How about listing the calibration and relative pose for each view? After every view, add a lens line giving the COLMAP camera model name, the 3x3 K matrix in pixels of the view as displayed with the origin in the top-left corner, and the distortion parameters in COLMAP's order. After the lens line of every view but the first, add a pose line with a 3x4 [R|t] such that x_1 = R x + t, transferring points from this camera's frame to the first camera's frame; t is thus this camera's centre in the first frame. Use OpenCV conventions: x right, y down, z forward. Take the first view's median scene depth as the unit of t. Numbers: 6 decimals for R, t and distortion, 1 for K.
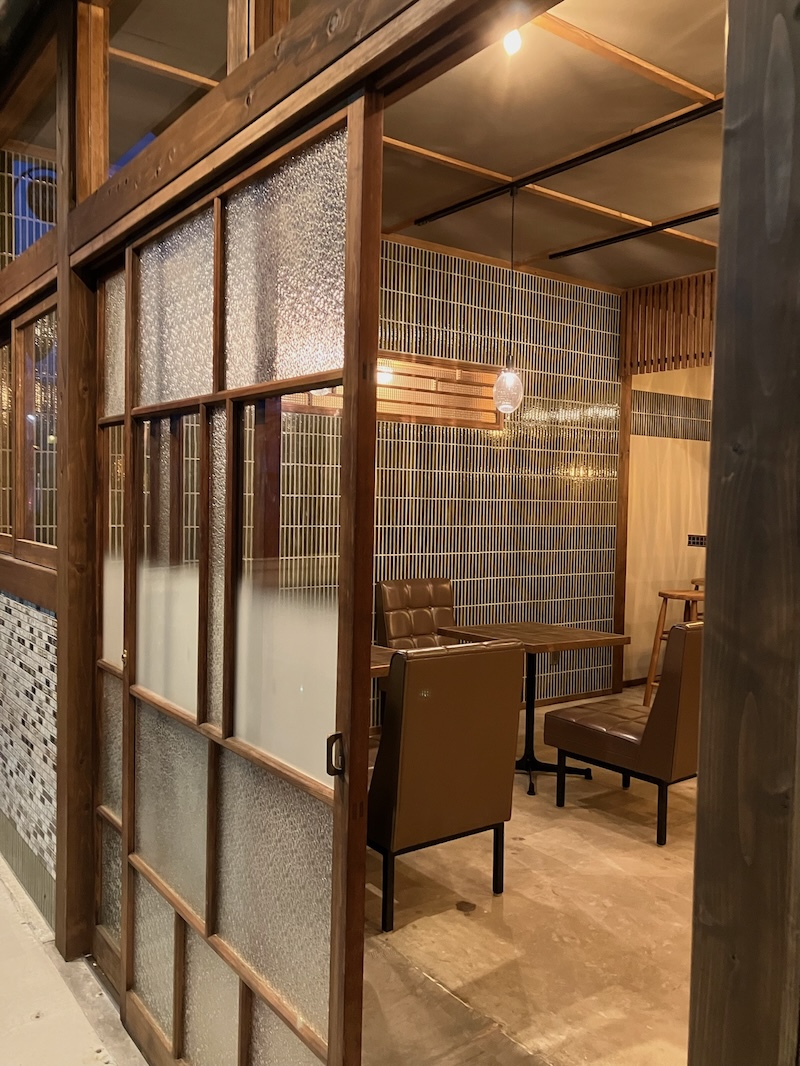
lens RADIAL K [[886.8, 0, 395.5], [0, 886.8, 535.7], [0, 0, 1]] dist [0.040833, -0.031615]
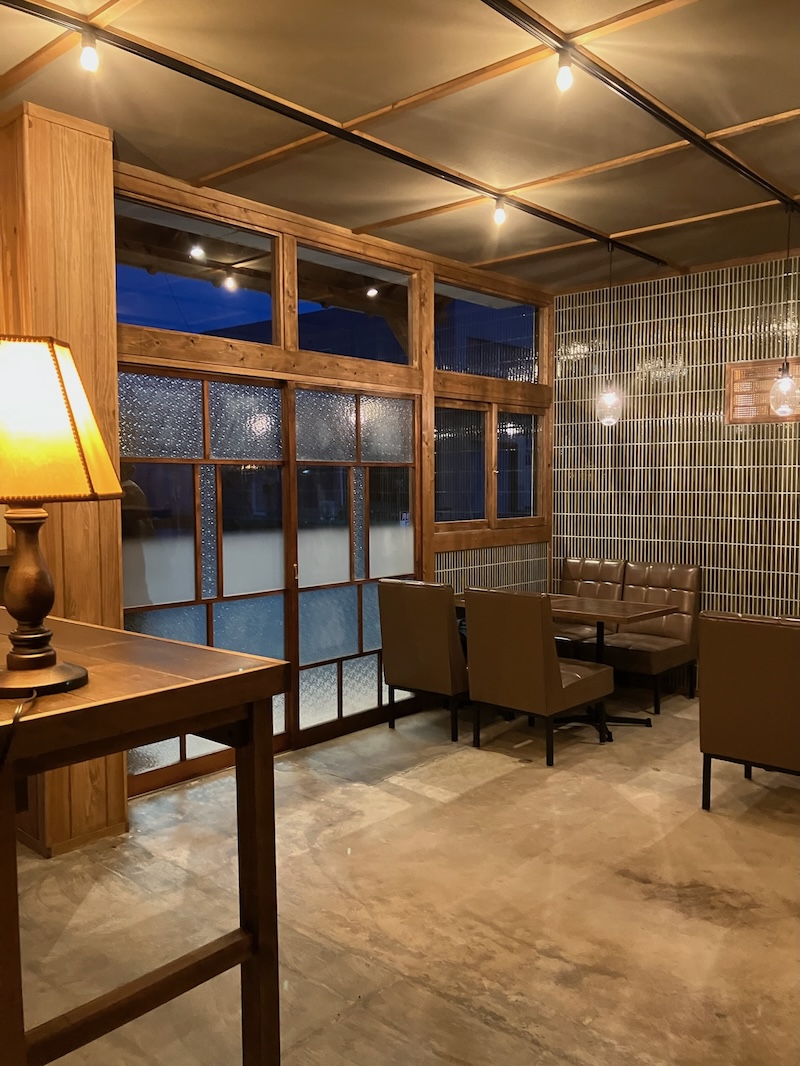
lens RADIAL K [[886.8, 0, 399.3], [0, 886.8, 534.7], [0, 0, 1]] dist [0.040833, -0.031615]
pose [[0.184272, 0.041111, -0.982015, 0.865975], [-0.029154, 0.998914, 0.036347, -0.016328], [0.982443, 0.021932, 0.185270, 0.273139]]
